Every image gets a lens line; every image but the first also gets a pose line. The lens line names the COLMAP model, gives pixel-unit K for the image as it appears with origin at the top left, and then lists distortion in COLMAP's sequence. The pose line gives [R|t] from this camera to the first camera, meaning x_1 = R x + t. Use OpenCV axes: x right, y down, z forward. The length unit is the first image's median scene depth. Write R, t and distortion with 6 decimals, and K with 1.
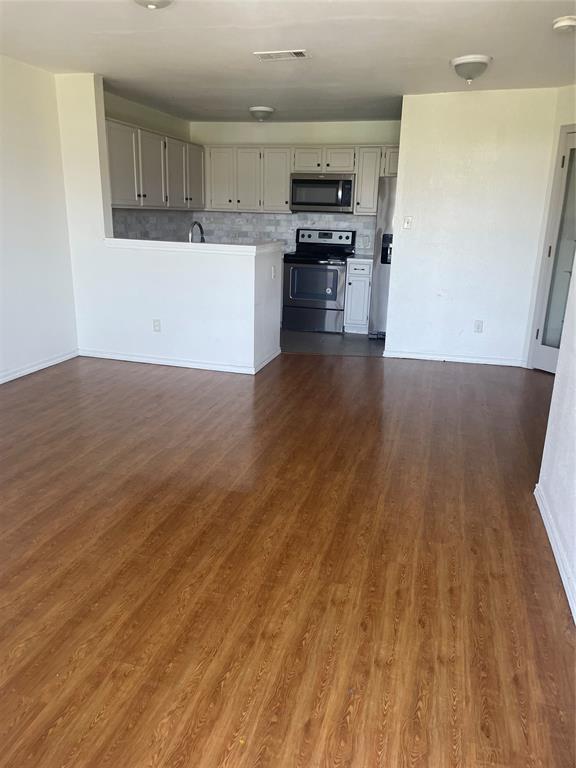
lens RADIAL K [[579.6, 0, 291.8], [0, 579.6, 378.9], [0, 0, 1]] dist [0.093091, -0.112103]
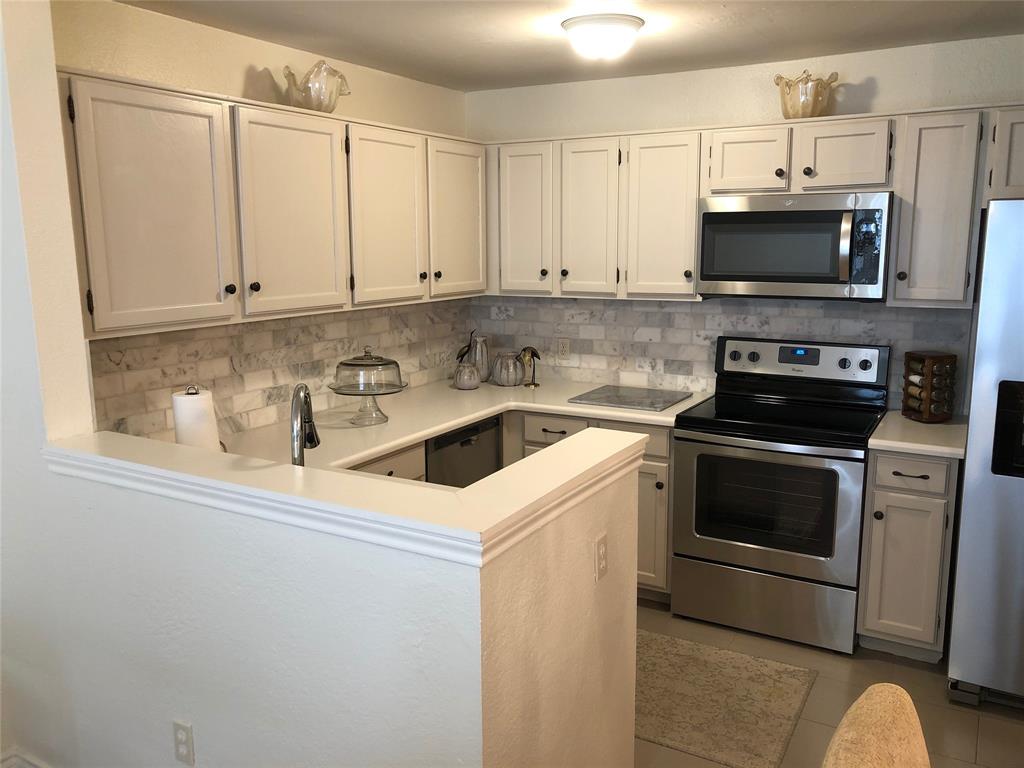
lens RADIAL K [[839.5, 0, 514.4], [0, 839.5, 377.1], [0, 0, 1]] dist [0.061345, -0.073791]
pose [[0.965268, 0.009911, -0.261075, 0.026797], [-0.039820, 0.993186, -0.109524, -0.184922], [0.258211, 0.116116, 0.959085, 0.495718]]
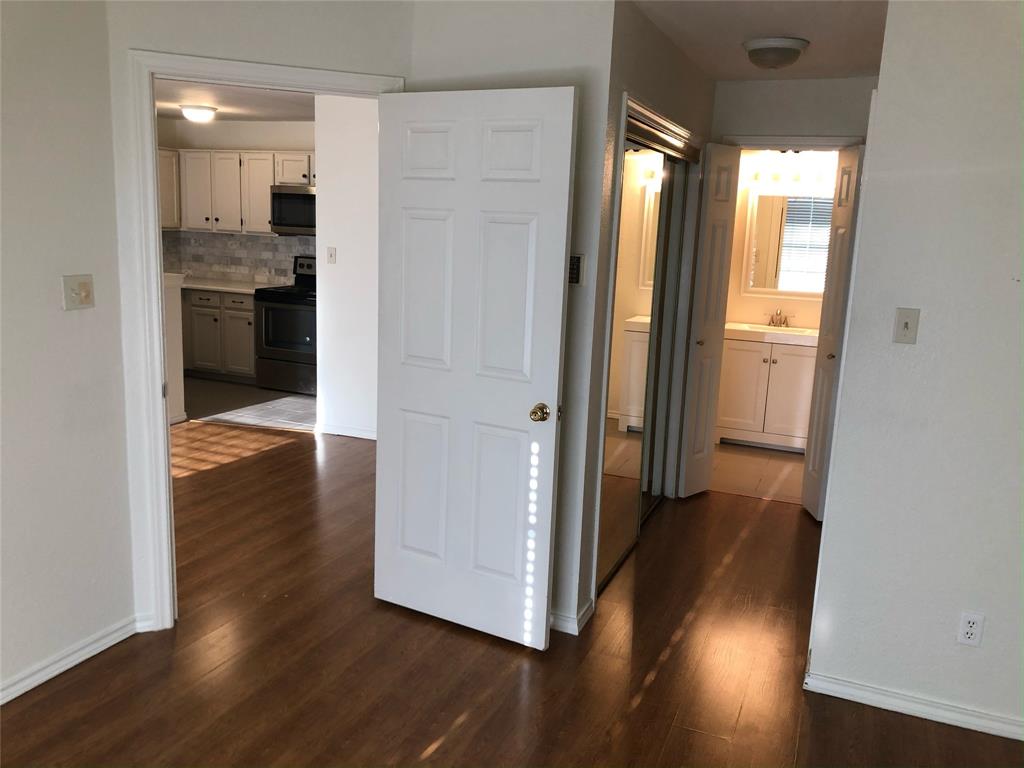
lens RADIAL K [[839.5, 0, 505.8], [0, 839.5, 374.0], [0, 0, 1]] dist [0.061345, -0.073791]
pose [[0.989976, 0.039566, -0.135578, 0.477077], [-0.052794, 0.994038, -0.095403, -0.019437], [0.130995, 0.101605, 0.986163, -0.020763]]
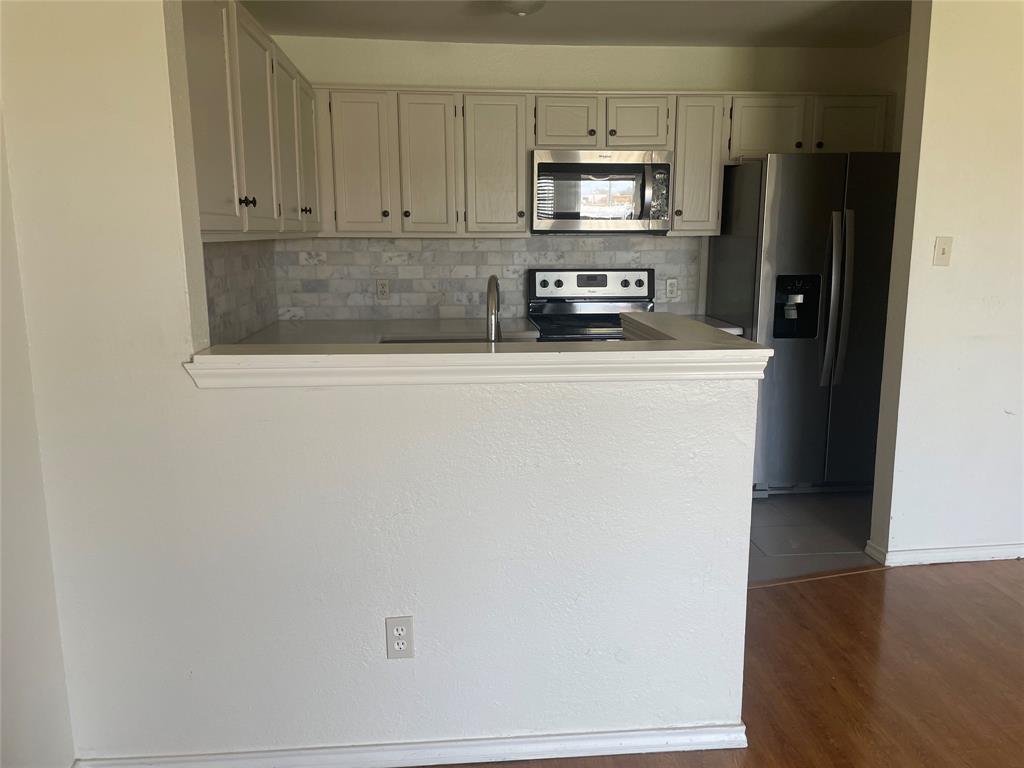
lens RADIAL K [[772.8, 0, 519.6], [0, 772.8, 372.5], [0, 0, 1]] dist [0.093091, -0.112103]
pose [[0.937161, -0.089463, 0.337232, -0.234587], [0.120443, 0.990102, -0.072048, -0.148022], [-0.327449, 0.108137, 0.938661, 0.484621]]
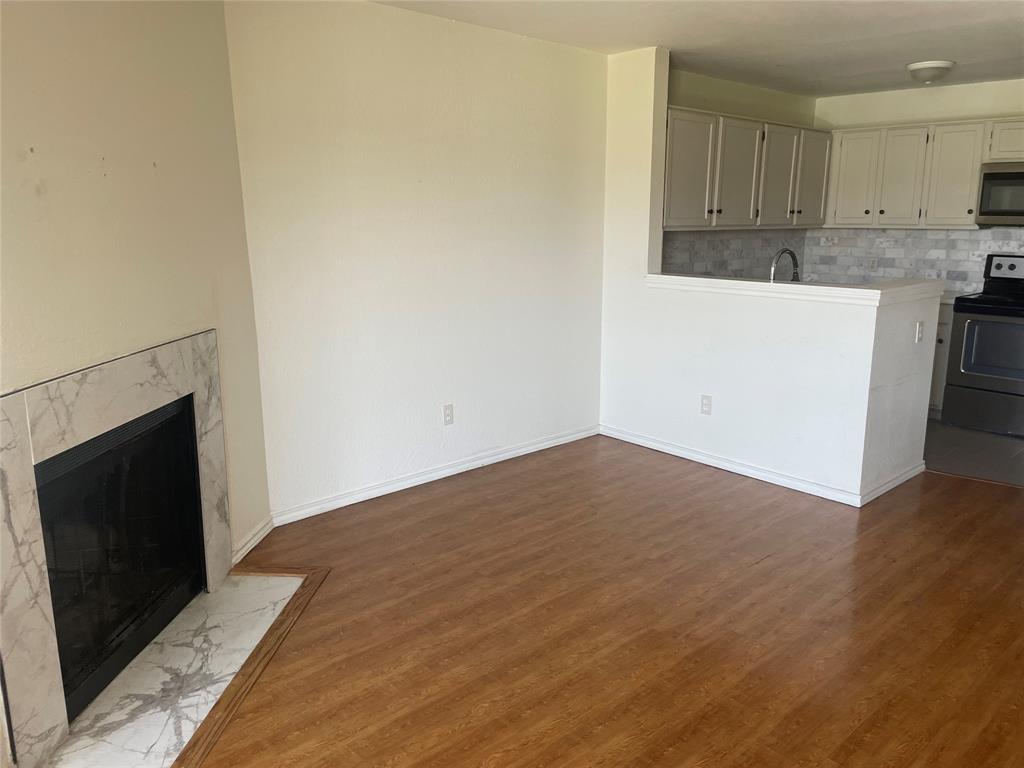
lens RADIAL K [[772.8, 0, 522.2], [0, 772.8, 370.4], [0, 0, 1]] dist [0.093091, -0.112103]
pose [[0.850591, 0.081376, -0.519493, 0.034469], [-0.128447, 0.990179, -0.055207, -0.043853], [0.509898, 0.113686, 0.852689, 0.116586]]
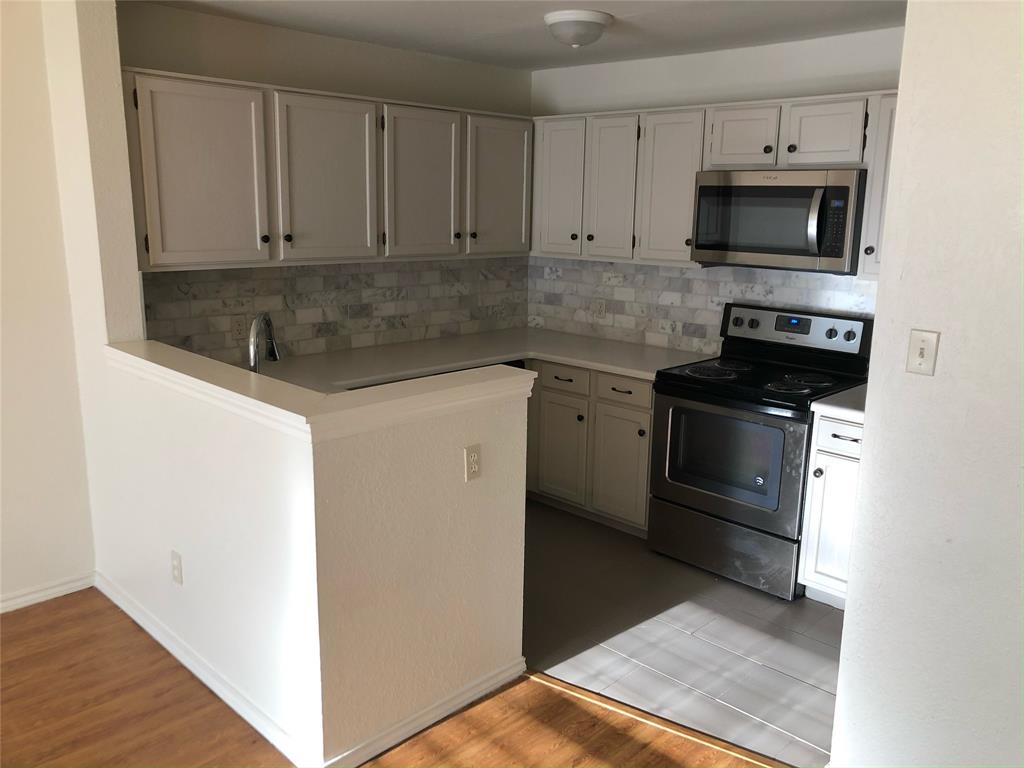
lens RADIAL K [[839.5, 0, 518.5], [0, 839.5, 379.8], [0, 0, 1]] dist [0.061345, -0.073791]
pose [[0.872540, 0.090510, -0.480085, 0.186336], [-0.129585, 0.990367, -0.048802, -0.175327], [0.471043, 0.104794, 0.875863, 0.475733]]
